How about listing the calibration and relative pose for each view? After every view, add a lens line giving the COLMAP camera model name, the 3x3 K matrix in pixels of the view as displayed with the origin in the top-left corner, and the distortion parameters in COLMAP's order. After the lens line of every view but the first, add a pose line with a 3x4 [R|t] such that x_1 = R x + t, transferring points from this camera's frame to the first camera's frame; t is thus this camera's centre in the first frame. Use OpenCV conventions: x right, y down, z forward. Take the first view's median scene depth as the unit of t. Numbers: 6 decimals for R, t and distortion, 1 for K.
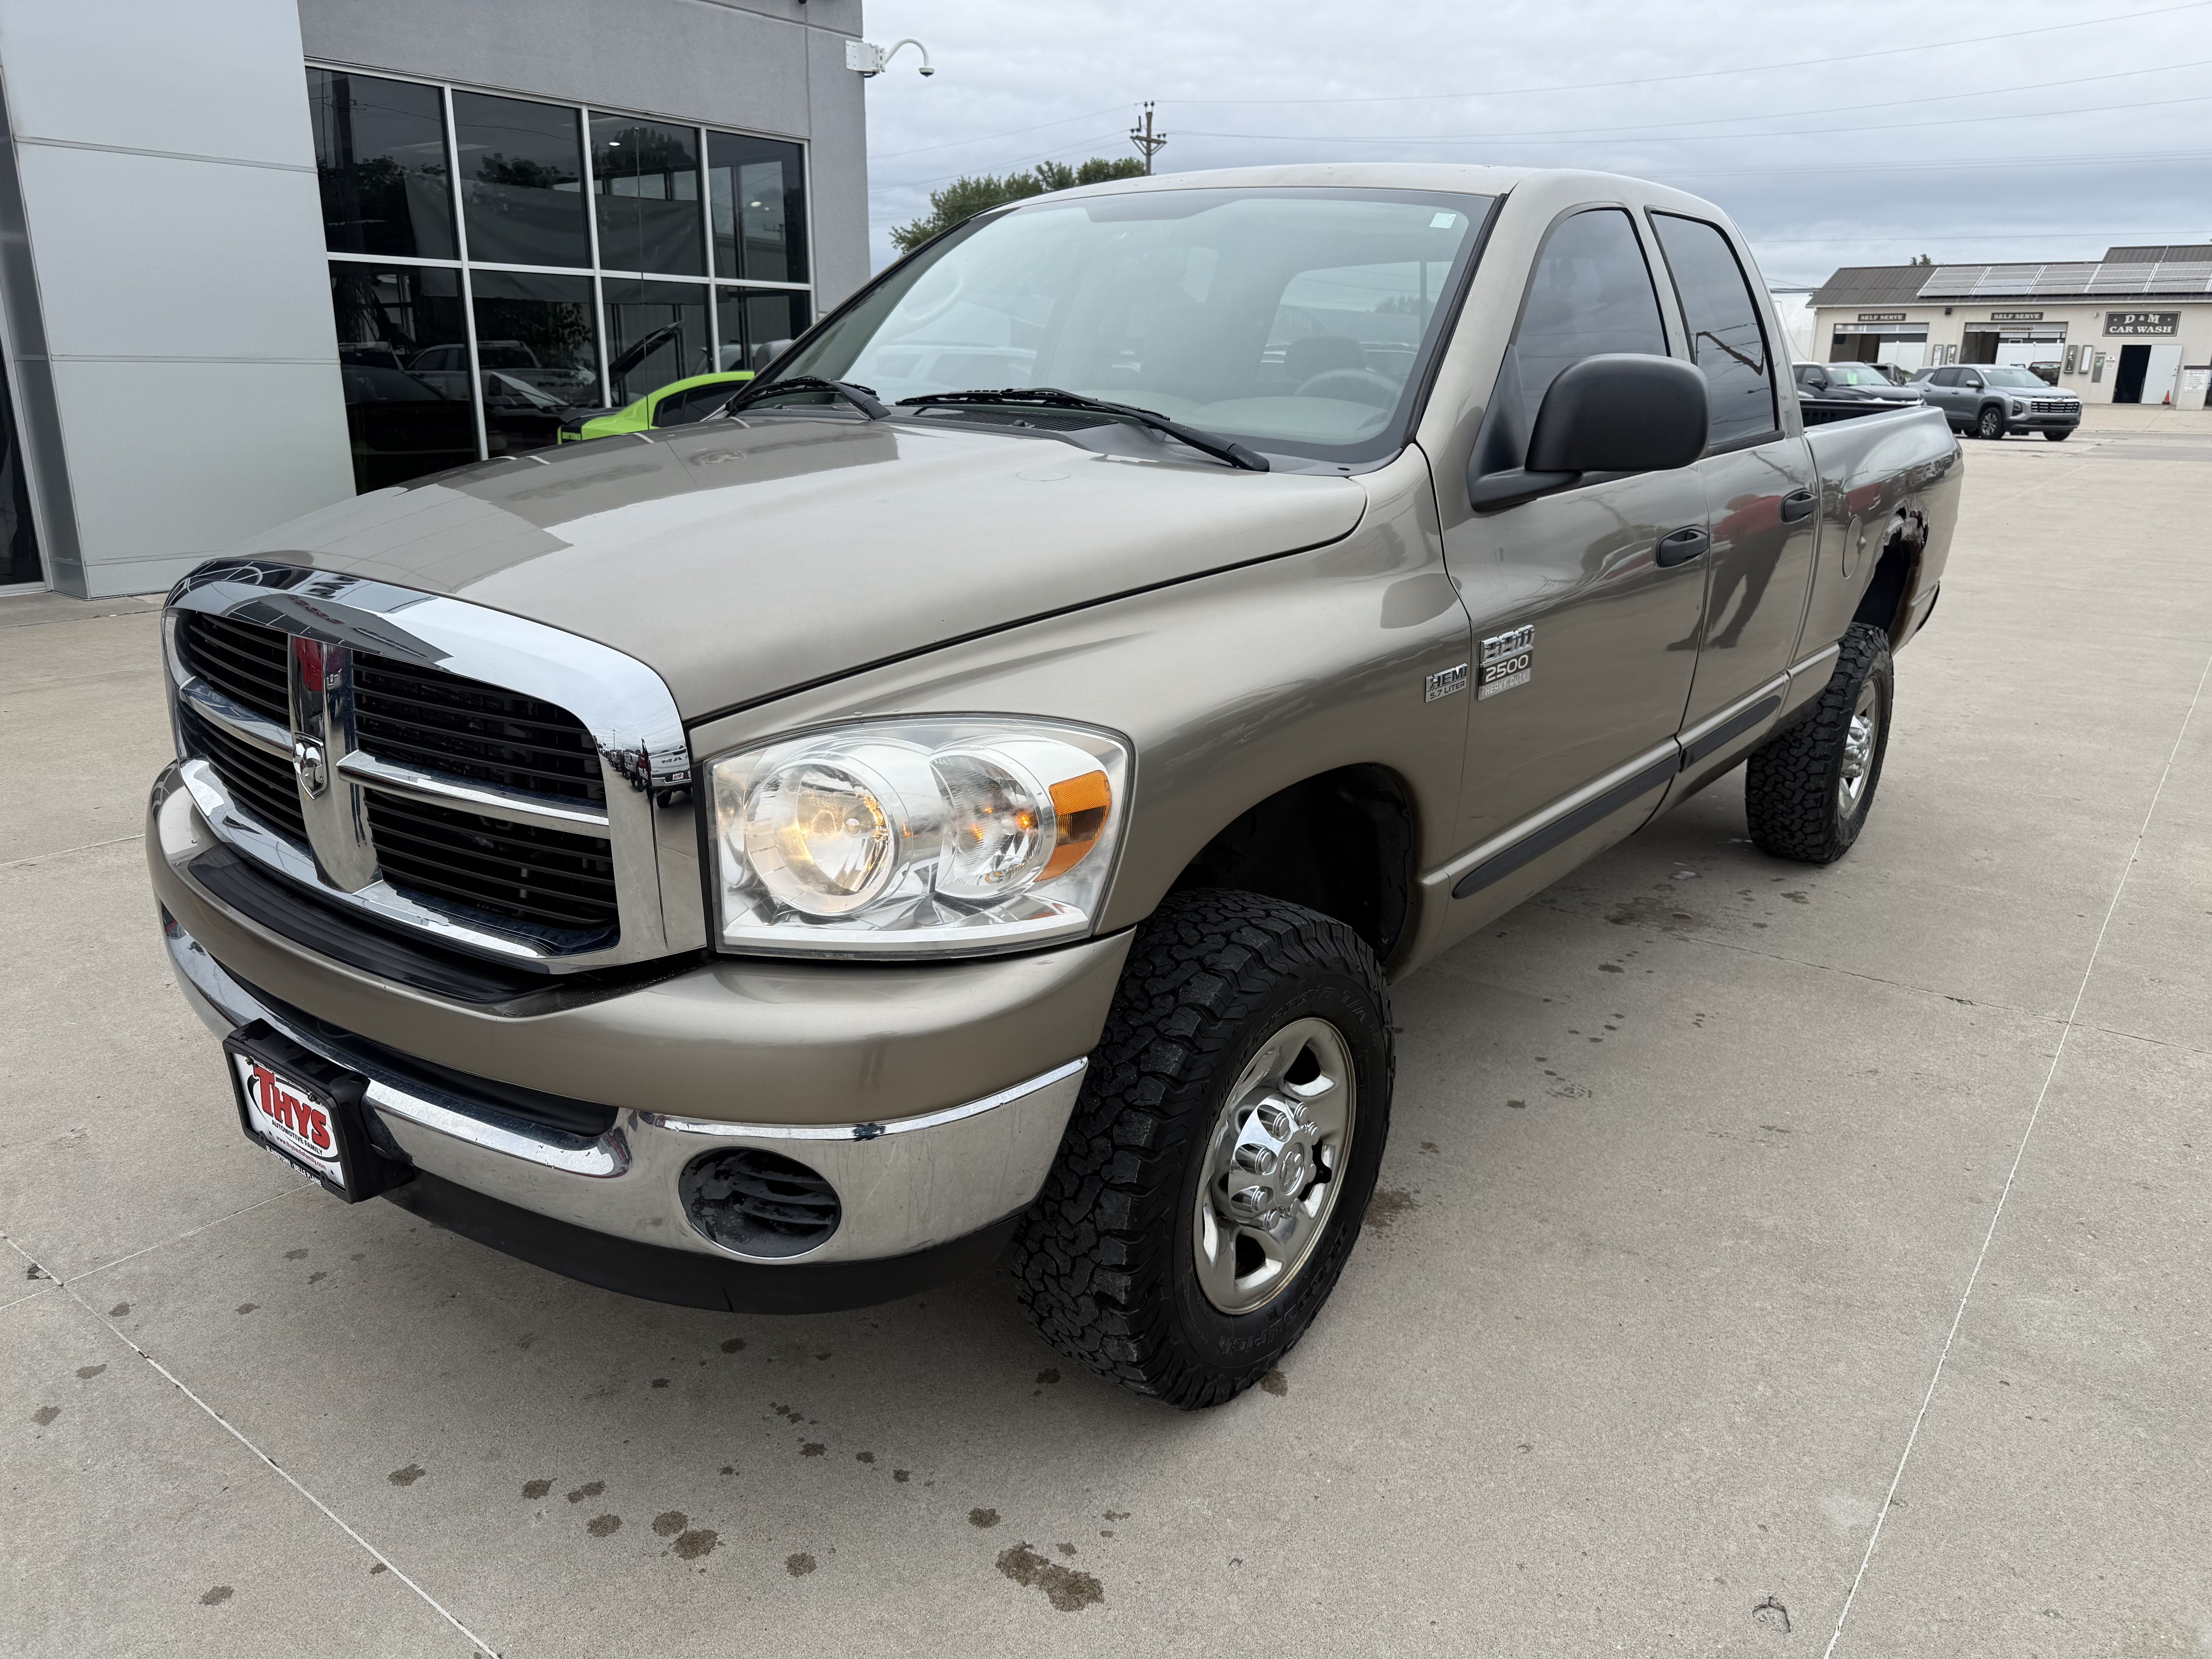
lens RADIAL K [[1556.5, 0, 1111.9], [0, 1556.5, 829.6], [0, 0, 1]] dist [0.061972, -0.105747]
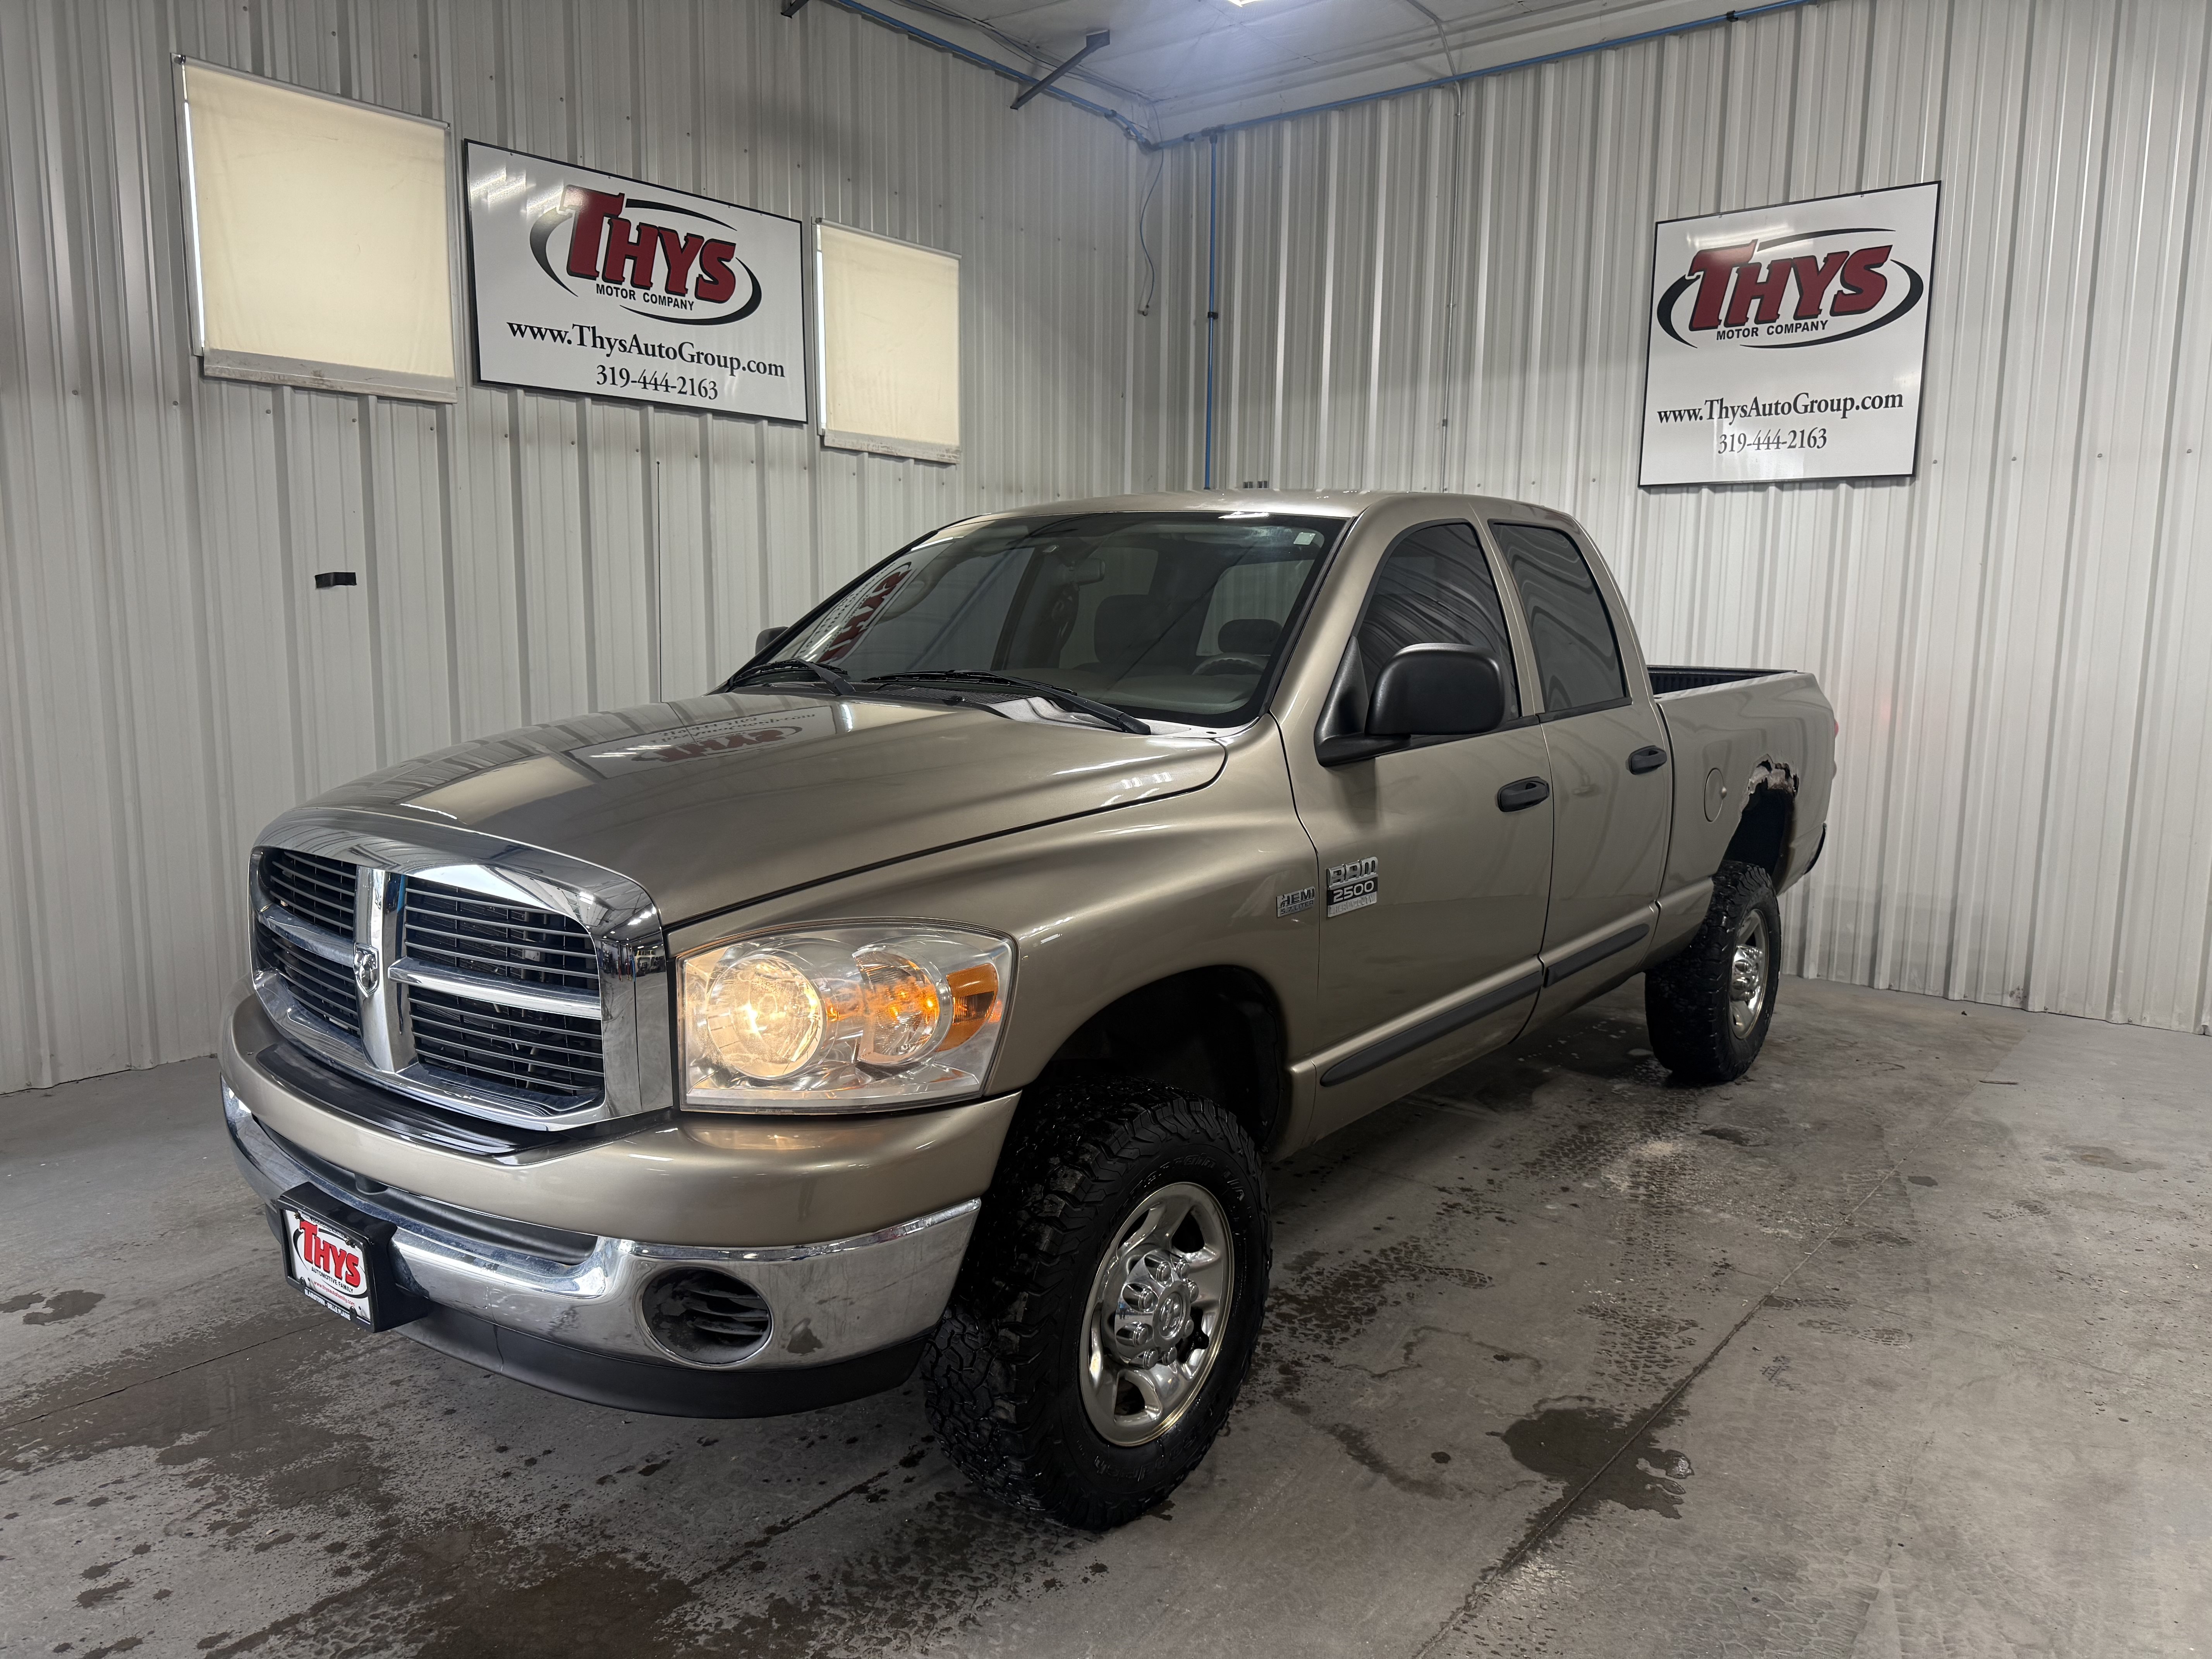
lens RADIAL K [[1556.5, 0, 1111.9], [0, 1556.5, 829.6], [0, 0, 1]] dist [0.061972, -0.105747]
pose [[0.999942, -0.003983, -0.010048, 0.087238], [0.002335, 0.987284, -0.158950, 0.045591], [0.010554, 0.158917, 0.987236, -0.224594]]
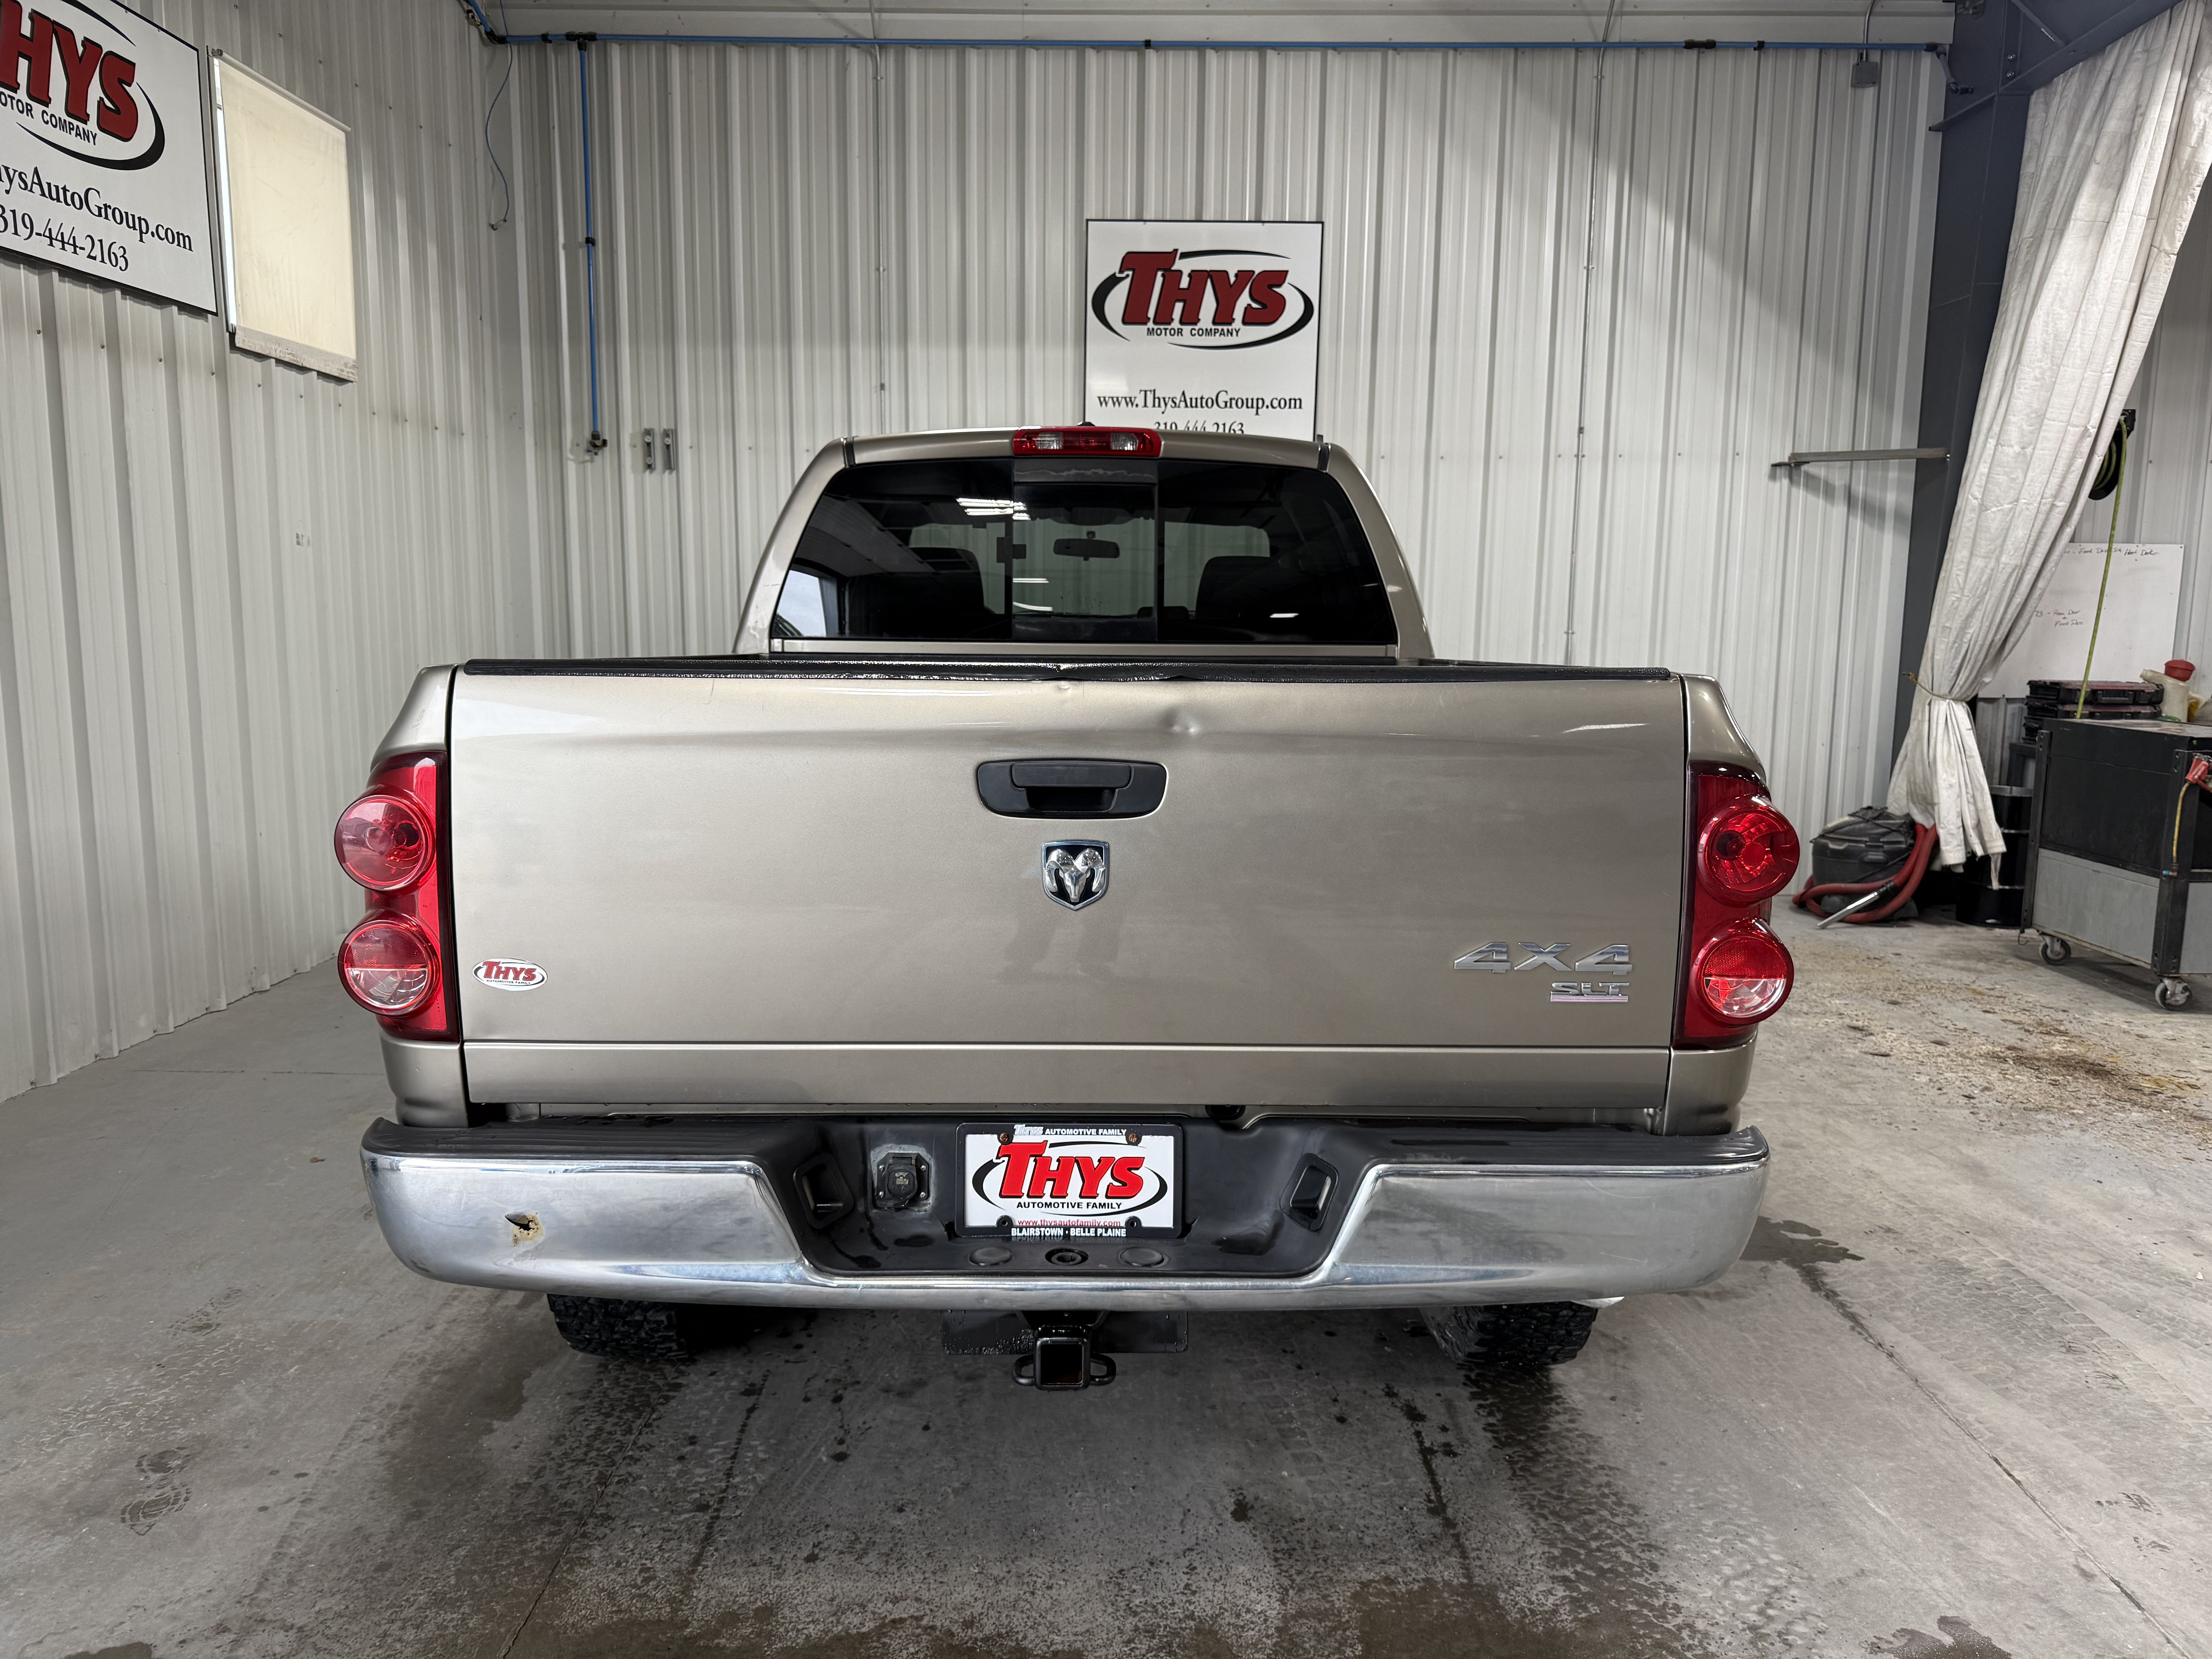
lens RADIAL K [[1549.8, 0, 1106.0], [0, 1549.8, 829.5], [0, 0, 1]] dist [0.042210, -0.056000]
pose [[0.789400, -0.094516, 0.606559, -0.996633], [0.179402, 0.980460, -0.080703, -0.054018], [-0.587079, 0.172524, 0.790932, 0.188666]]
